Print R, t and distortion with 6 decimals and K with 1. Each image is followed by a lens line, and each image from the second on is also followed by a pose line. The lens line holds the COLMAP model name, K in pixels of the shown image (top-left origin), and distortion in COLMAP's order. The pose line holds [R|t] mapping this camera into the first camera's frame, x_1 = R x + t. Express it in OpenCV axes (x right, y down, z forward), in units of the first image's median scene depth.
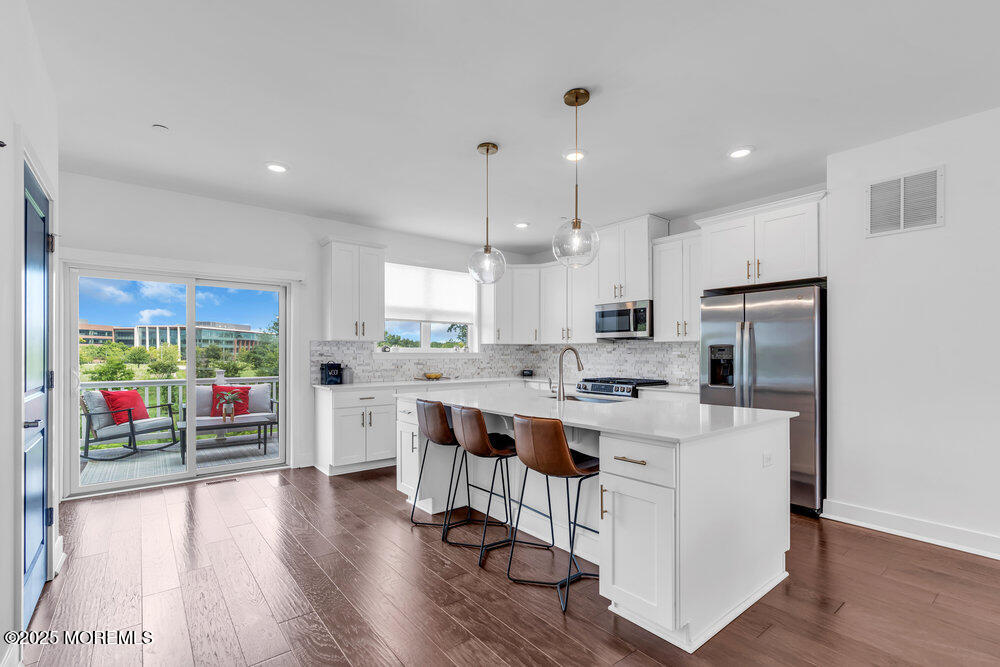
lens RADIAL K [[454.5, 0, 498.0], [0, 454.5, 346.6], [0, 0, 1]] dist [-0.007055, 0.000458]
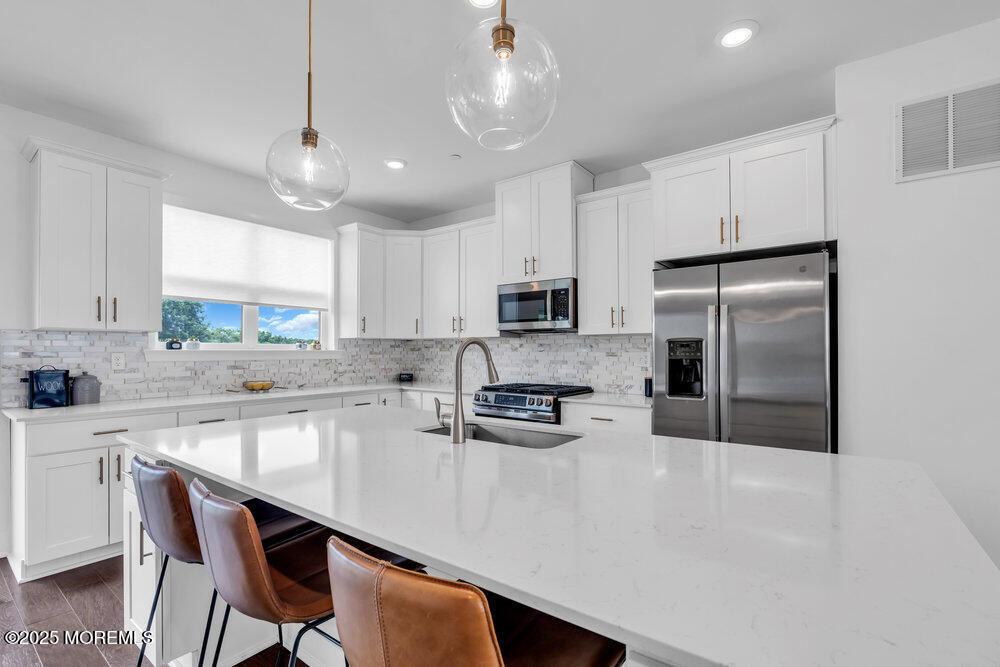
lens RADIAL K [[454.5, 0, 498.0], [0, 454.5, 346.6], [0, 0, 1]] dist [-0.007055, 0.000458]
pose [[0.968495, 0.000245, 0.249033, 0.033954], [-0.001404, 0.999989, 0.004476, 0.004820], [-0.249029, -0.004684, 0.968485, 0.314495]]
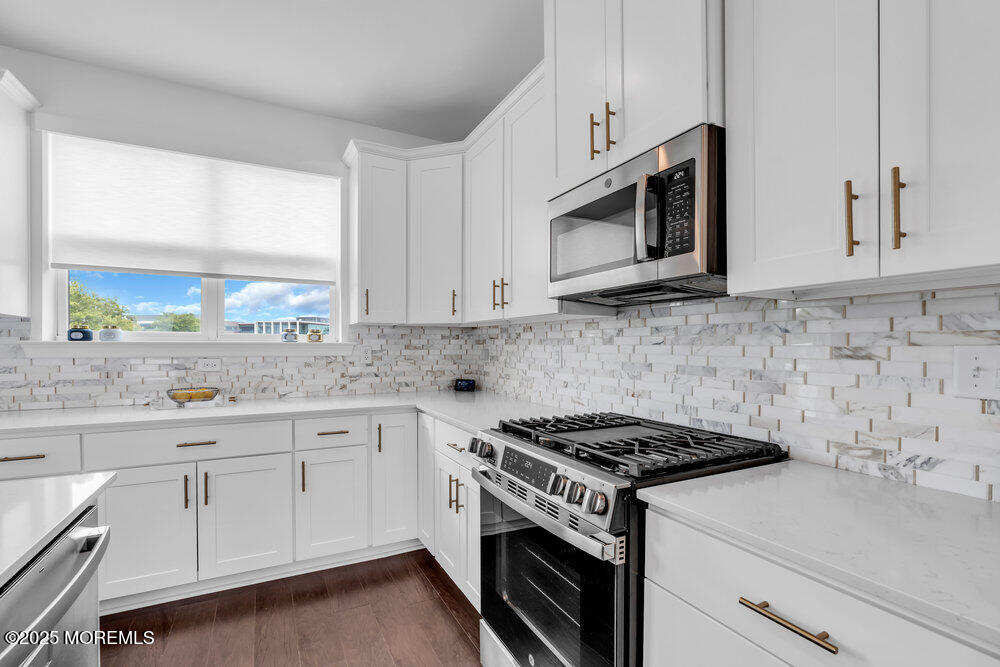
lens RADIAL K [[454.5, 0, 498.0], [0, 454.5, 346.6], [0, 0, 1]] dist [-0.007055, 0.000458]
pose [[0.980551, 0.000477, -0.196264, 0.264609], [0.002588, 0.999879, 0.015360, 0.013007], [0.196248, -0.015569, 0.980431, 0.720114]]
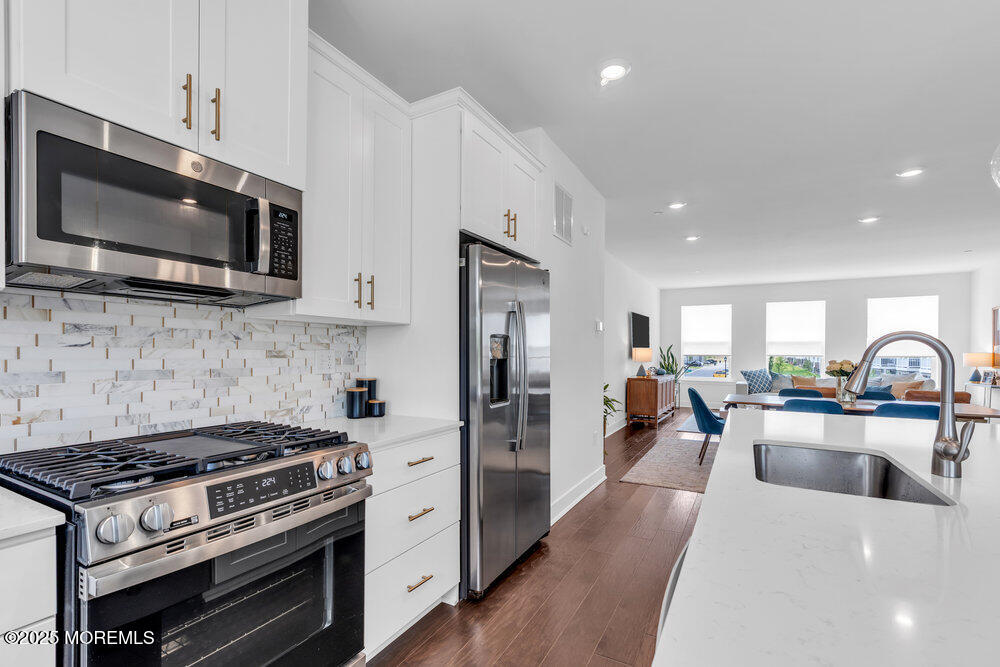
lens RADIAL K [[452.8, 0, 499.8], [0, 452.8, 352.2], [0, 0, 1]] dist [0.000158, 0.000280]
pose [[-0.382424, -0.003199, 0.923982, -0.043285], [-0.019362, 0.999802, -0.004553, 0.017057], [-0.923784, -0.019632, -0.382410, 0.968894]]
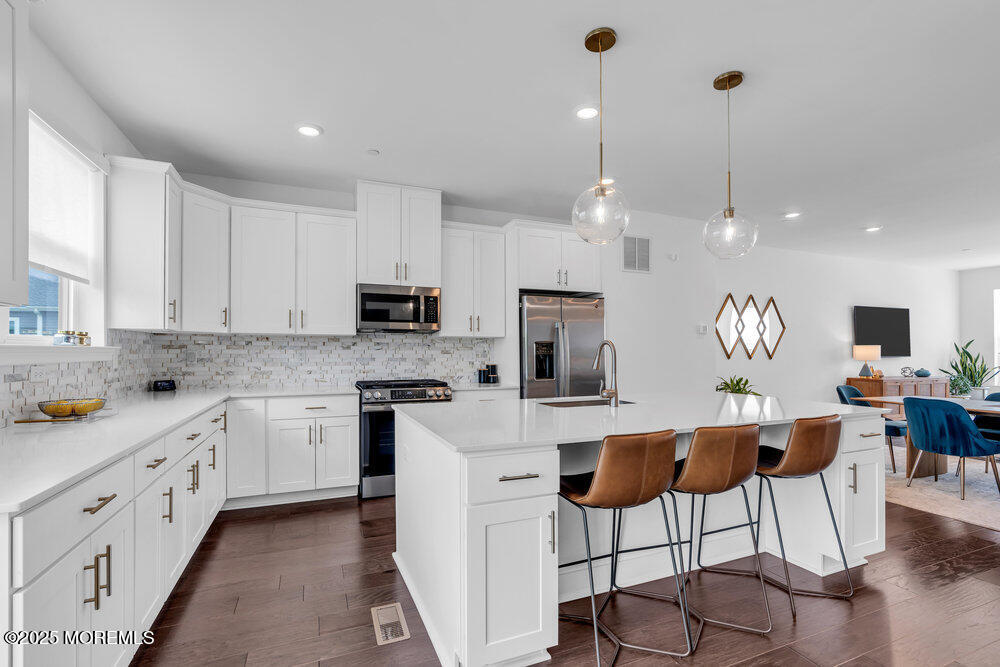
lens RADIAL K [[454.5, 0, 498.0], [0, 454.5, 346.6], [0, 0, 1]] dist [-0.007055, 0.000458]
pose [[0.280953, 0.007667, 0.959691, -0.463585], [-0.014255, 0.999891, -0.003815, 0.011179], [-0.959616, -0.012608, 0.281032, 0.632668]]
